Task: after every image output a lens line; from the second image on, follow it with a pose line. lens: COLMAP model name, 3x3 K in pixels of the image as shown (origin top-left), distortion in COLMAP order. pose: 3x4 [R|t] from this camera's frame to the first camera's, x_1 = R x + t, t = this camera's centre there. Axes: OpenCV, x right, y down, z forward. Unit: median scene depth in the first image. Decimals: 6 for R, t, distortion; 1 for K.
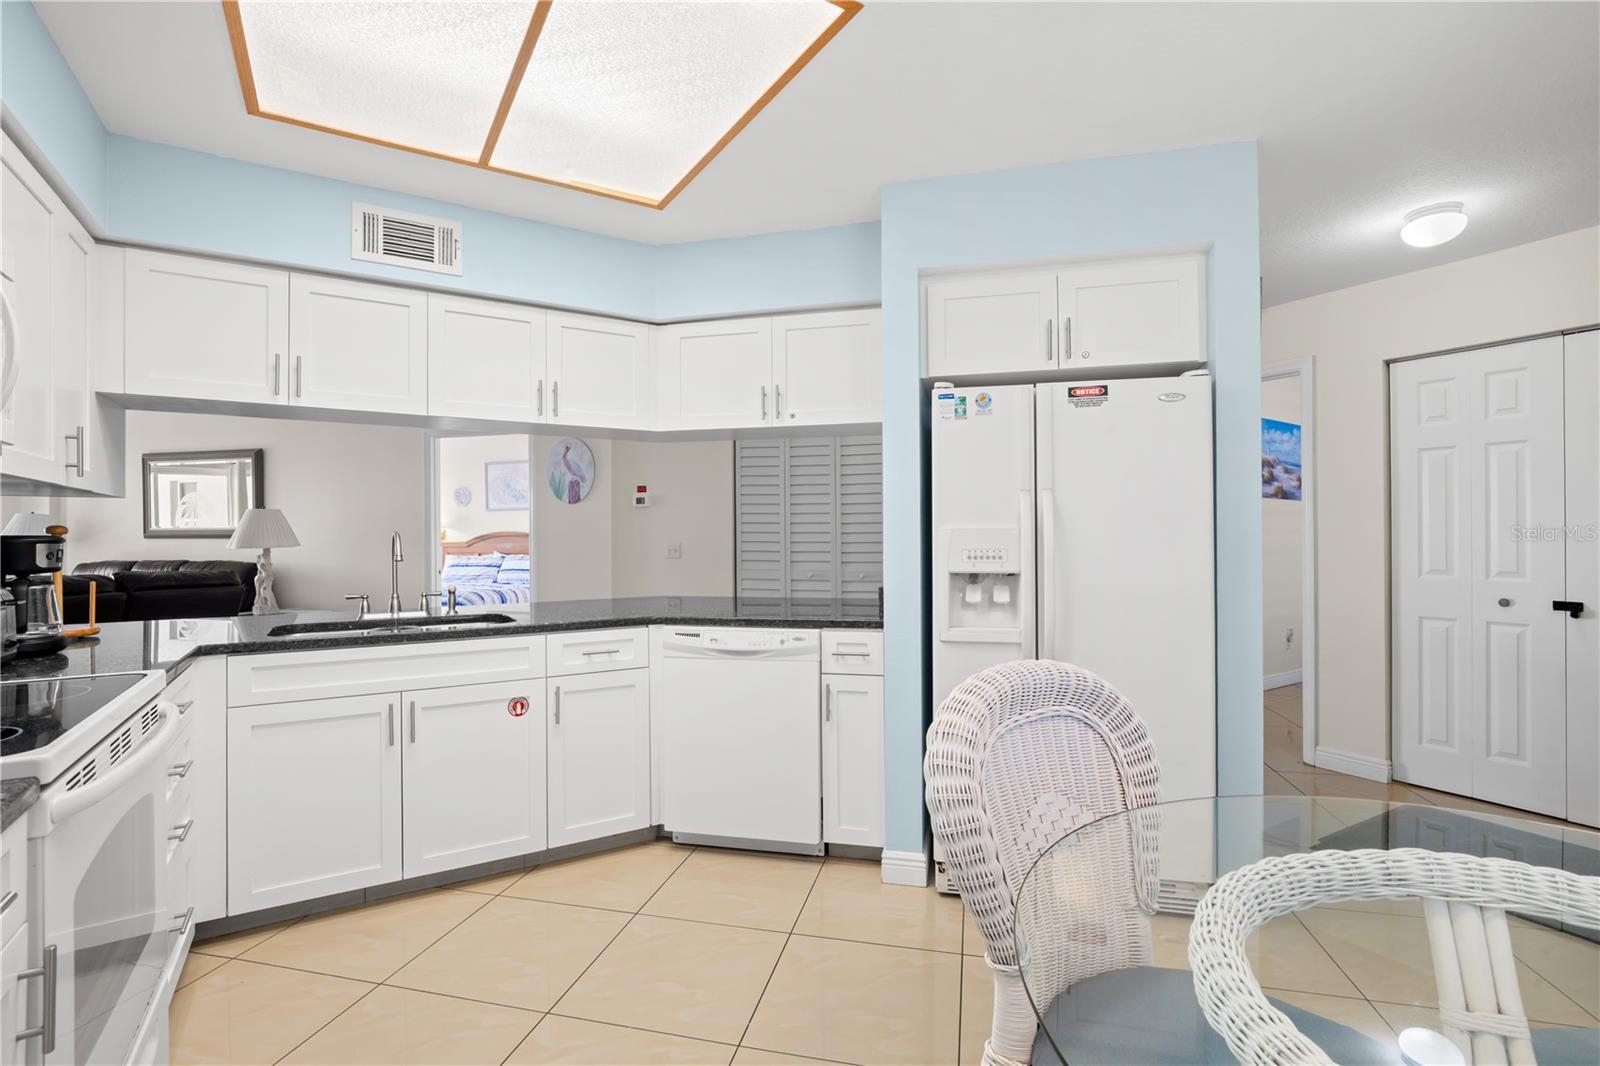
lens RADIAL K [[746.1, 0, 827.2], [0, 746.1, 538.5], [0, 0, 1]] dist [-0.026165, 0.007519]
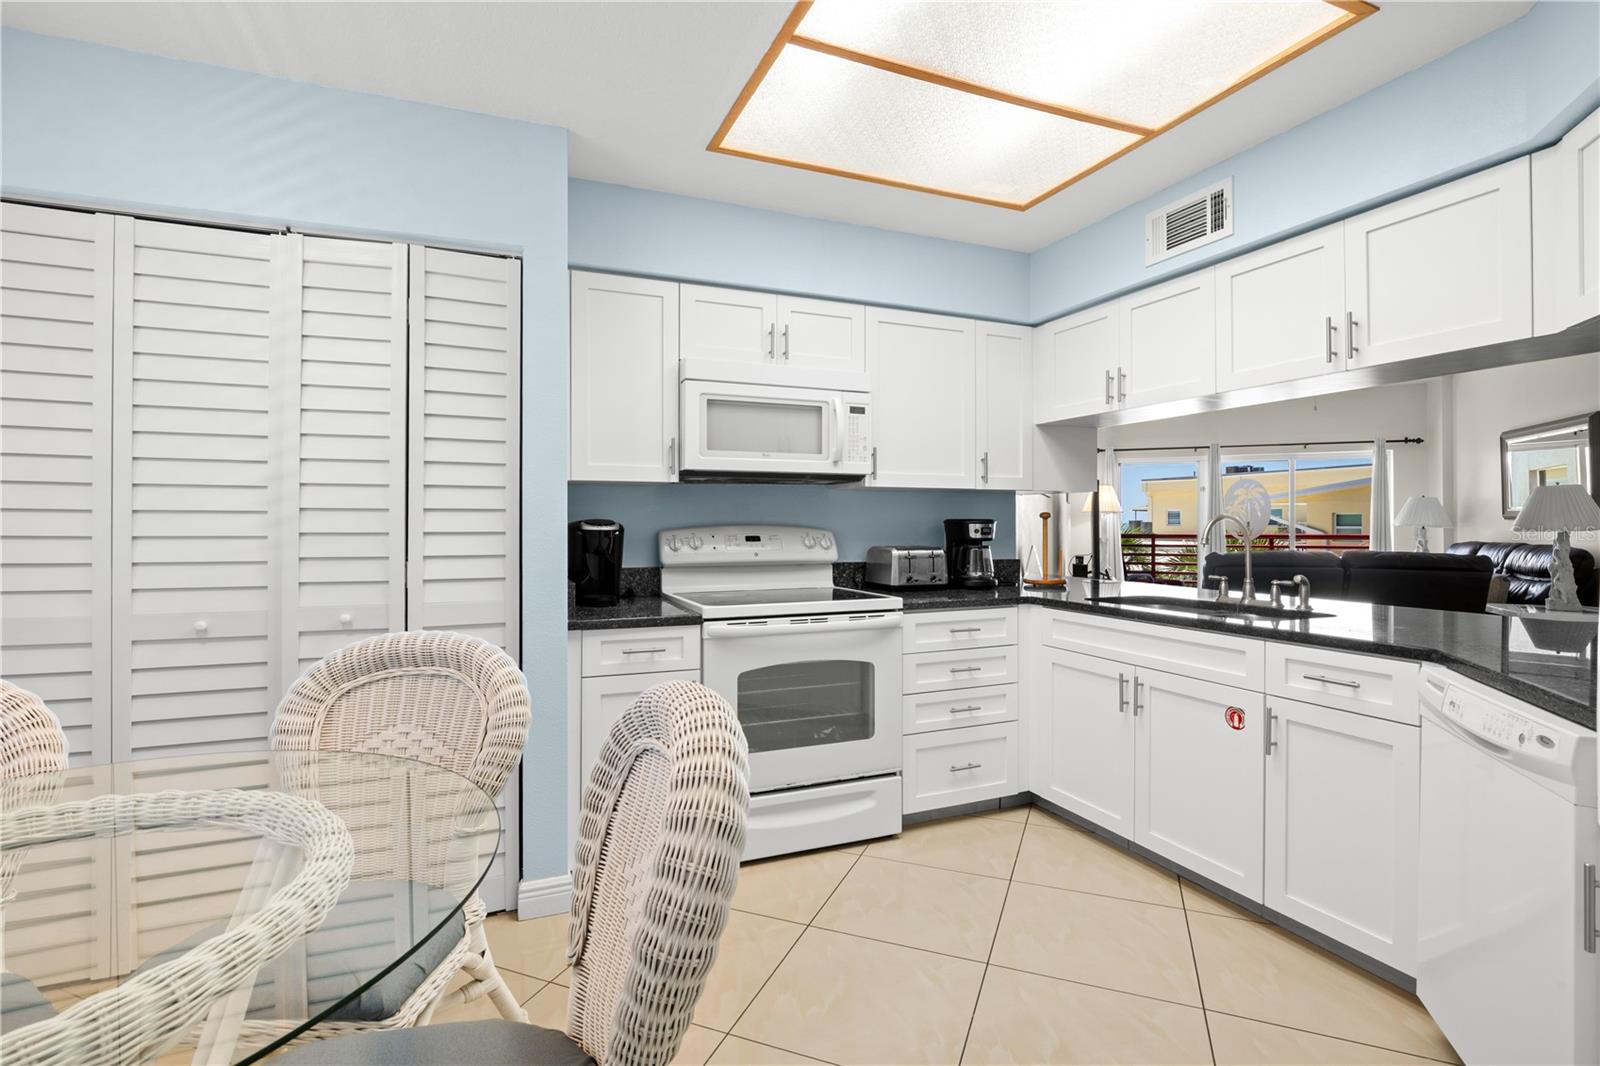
lens RADIAL K [[746.1, 0, 761.1], [0, 746.1, 523.8], [0, 0, 1]] dist [-0.026165, 0.007519]
pose [[-0.211088, 0.008981, -0.977426, 0.244478], [-0.001614, 0.999953, 0.009536, -0.002728], [0.977466, 0.003590, -0.211063, 0.294097]]
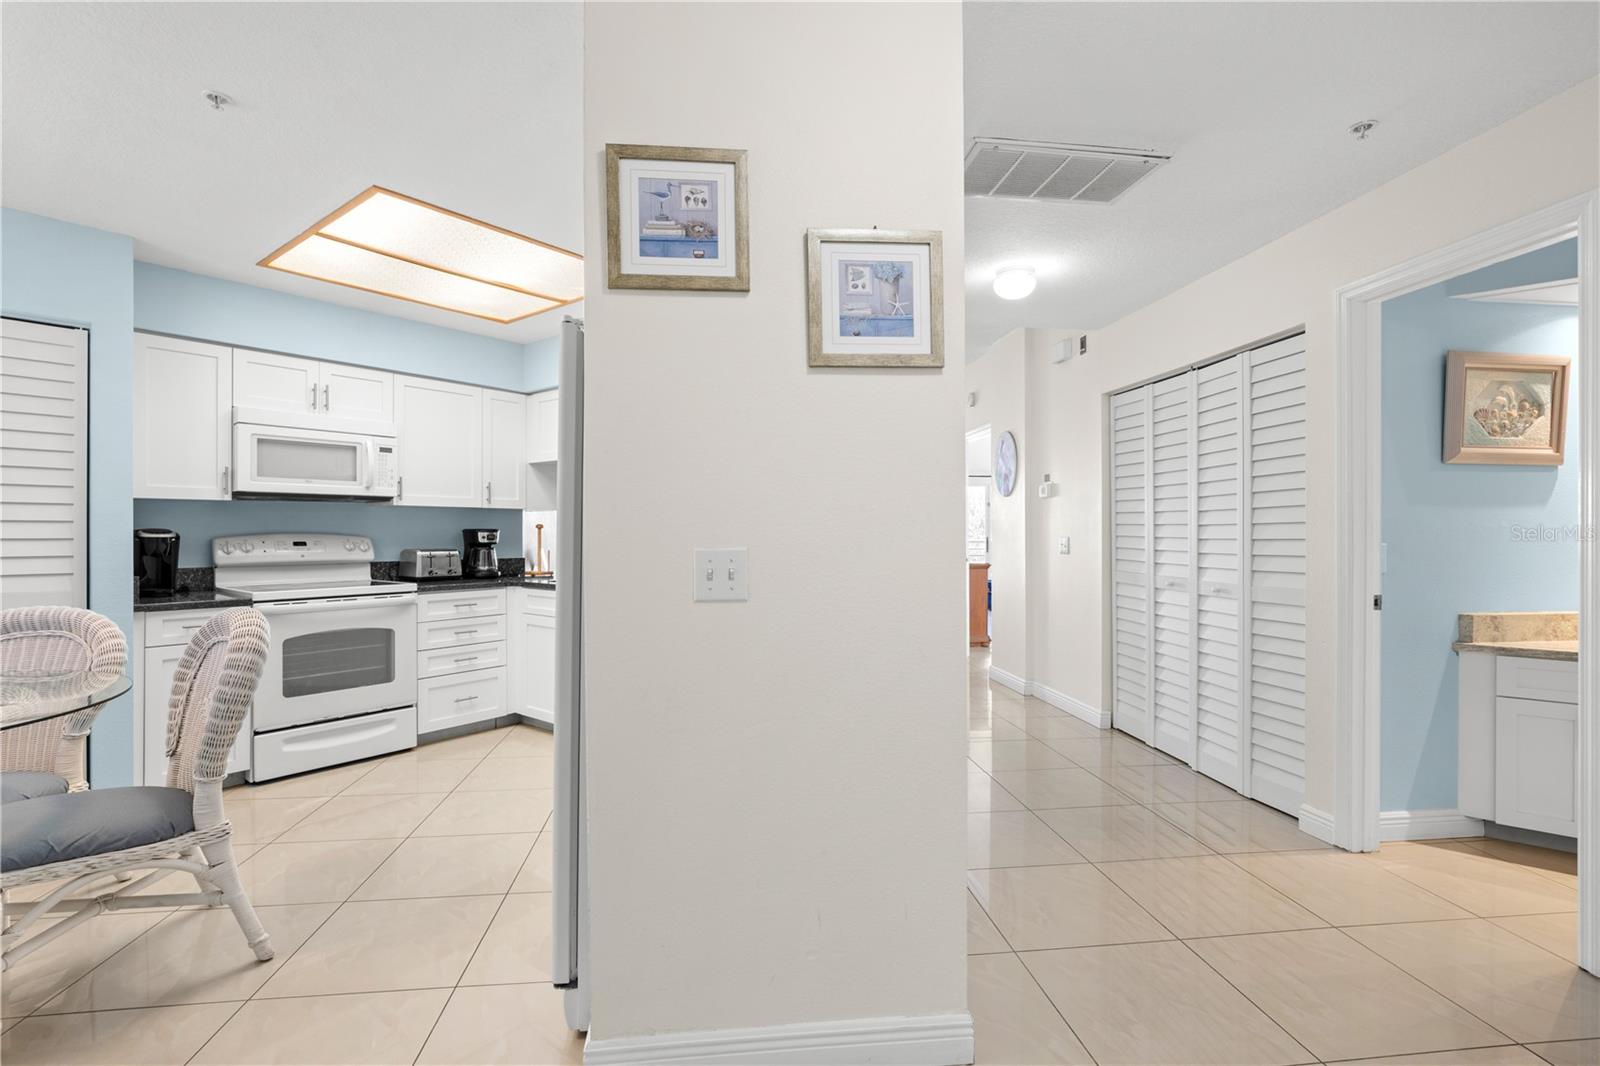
lens RADIAL K [[746.1, 0, 755.3], [0, 746.1, 527.6], [0, 0, 1]] dist [-0.026165, 0.007519]
pose [[0.294254, 0.000483, -0.955727, 0.525867], [-0.002039, 0.999998, -0.000123, -0.002960], [0.955725, 0.001985, 0.294254, 0.384884]]
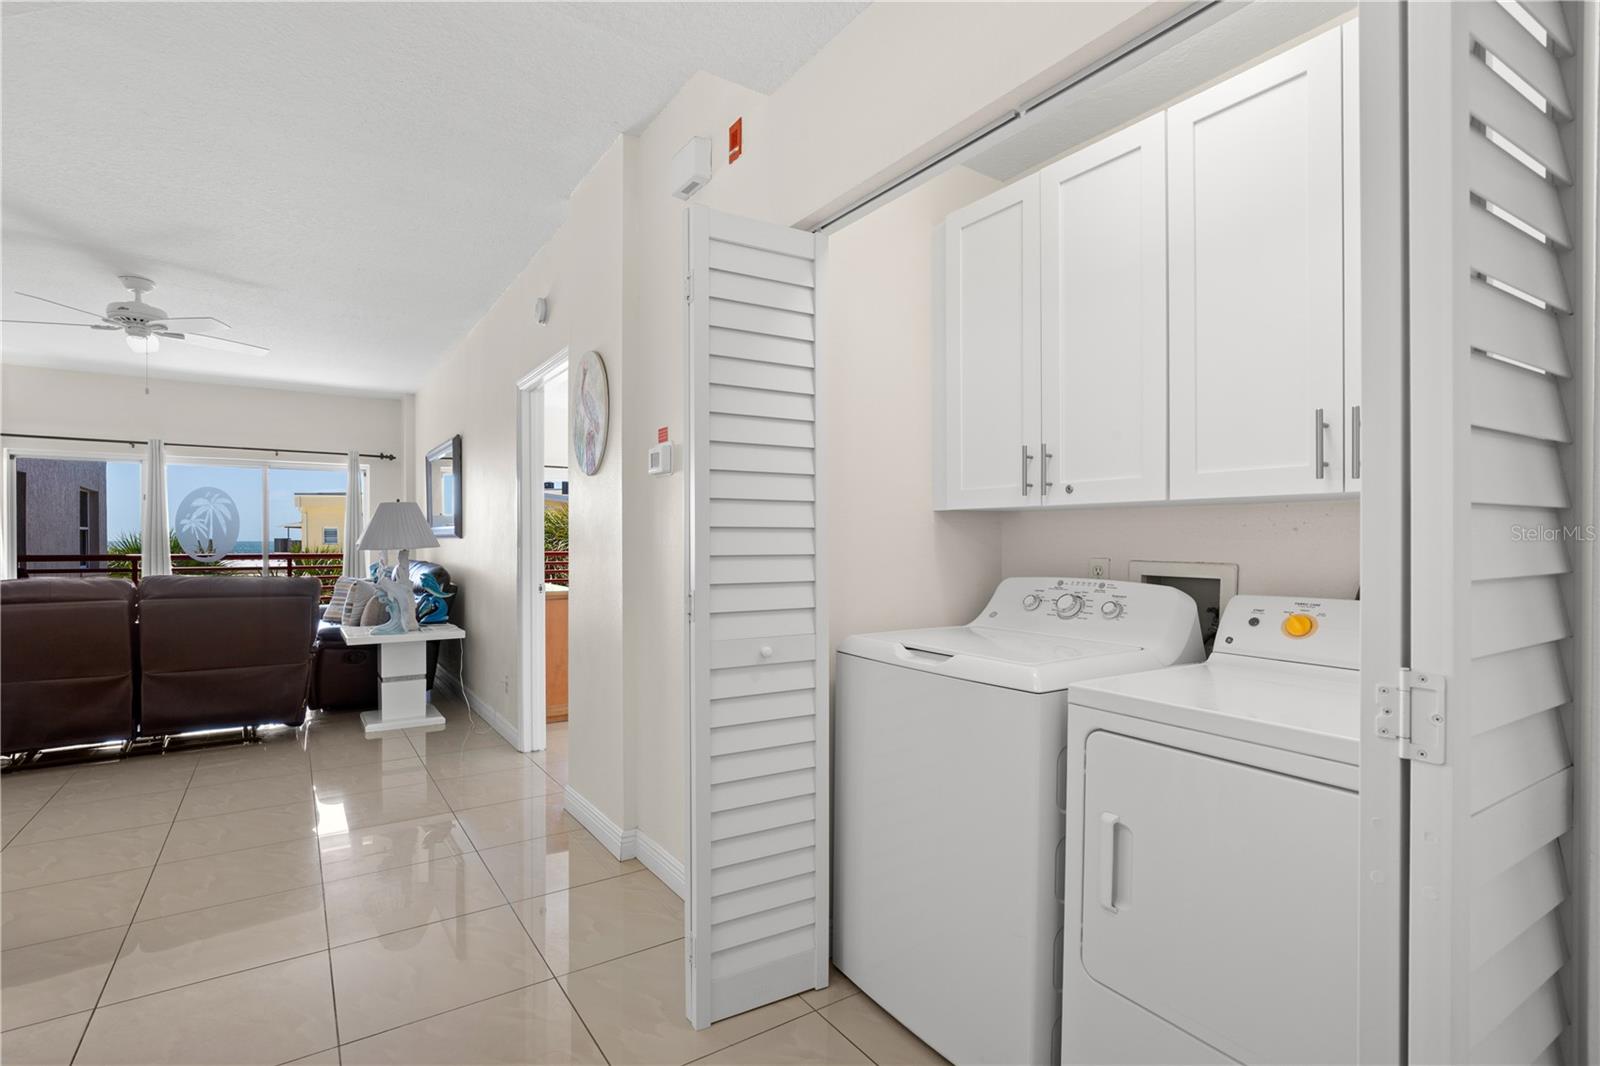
lens RADIAL K [[746.1, 0, 814.6], [0, 746.1, 548.4], [0, 0, 1]] dist [-0.026165, 0.007519]
pose [[0.737022, 0.015251, -0.675697, 0.139586], [-0.010446, 0.999883, 0.011173, -0.002987], [0.675788, -0.001177, 0.737095, 0.719036]]
